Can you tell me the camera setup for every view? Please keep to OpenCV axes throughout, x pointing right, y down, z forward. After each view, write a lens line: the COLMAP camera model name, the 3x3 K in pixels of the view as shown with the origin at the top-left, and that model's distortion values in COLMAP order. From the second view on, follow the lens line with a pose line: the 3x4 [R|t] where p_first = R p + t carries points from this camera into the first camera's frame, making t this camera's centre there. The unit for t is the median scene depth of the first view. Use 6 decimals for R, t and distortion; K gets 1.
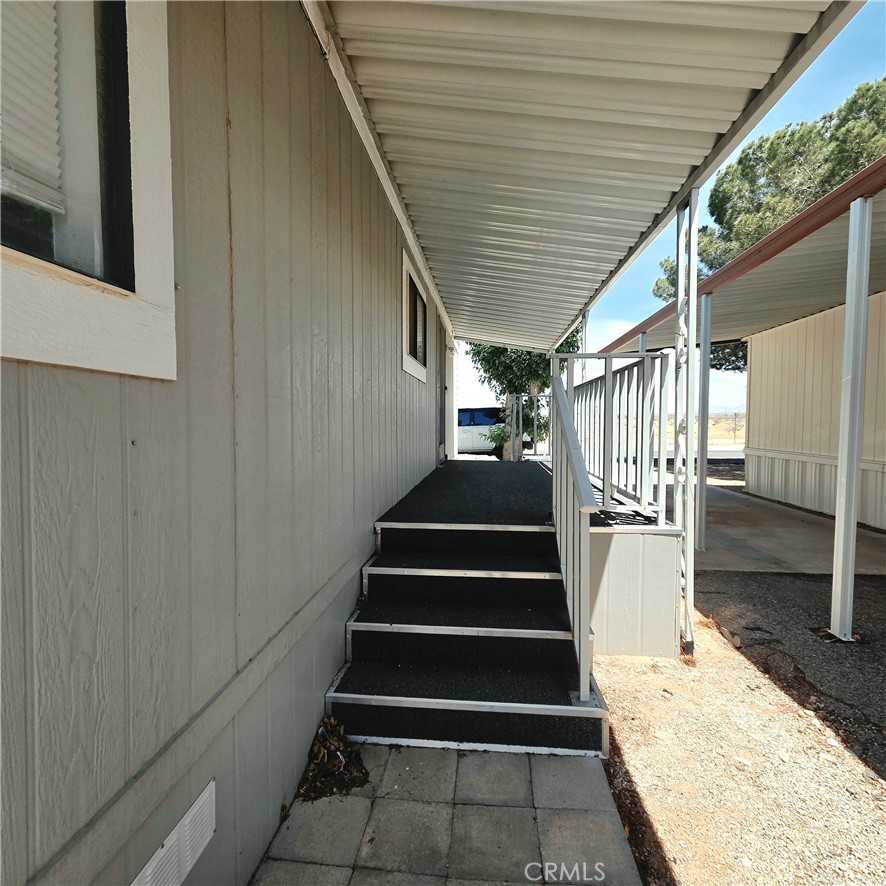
lens RADIAL K [[483.3, 0, 445.1], [0, 483.3, 443.1], [0, 0, 1]] dist [0.009690, -0.002323]
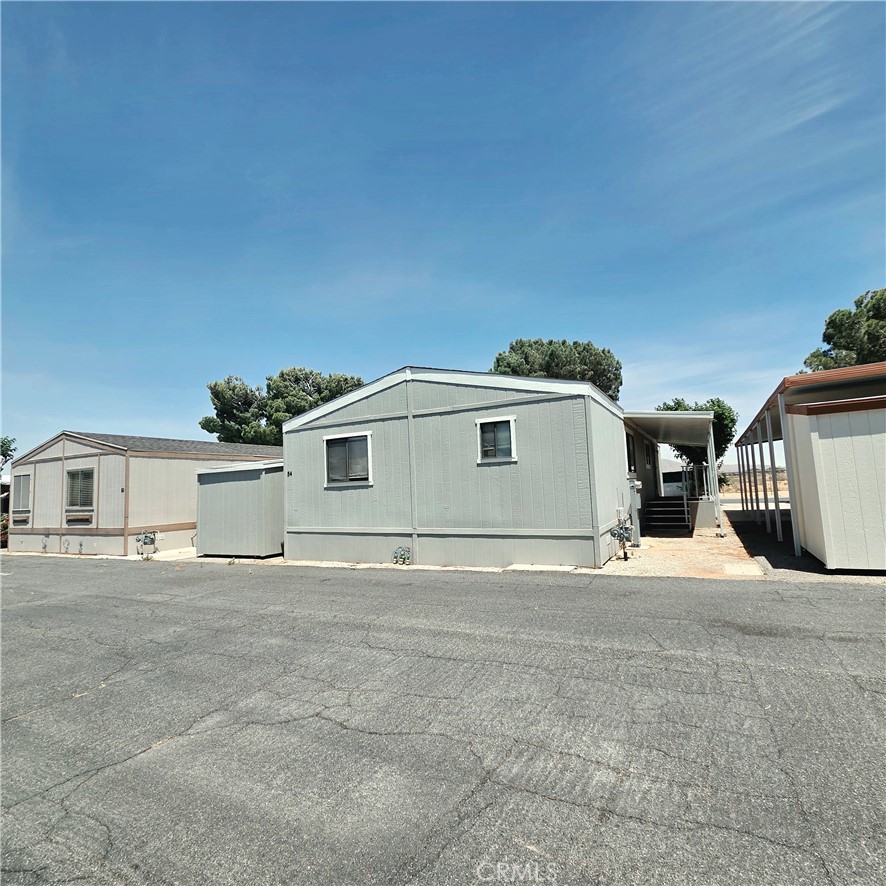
lens RADIAL K [[483.3, 0, 445.1], [0, 483.3, 443.1], [0, 0, 1]] dist [0.009690, -0.002323]
pose [[0.916625, -0.077011, -0.392261, -0.001681], [0.023513, 0.989956, -0.139409, 0.055983], [0.399057, 0.118563, 0.909229, -1.067590]]
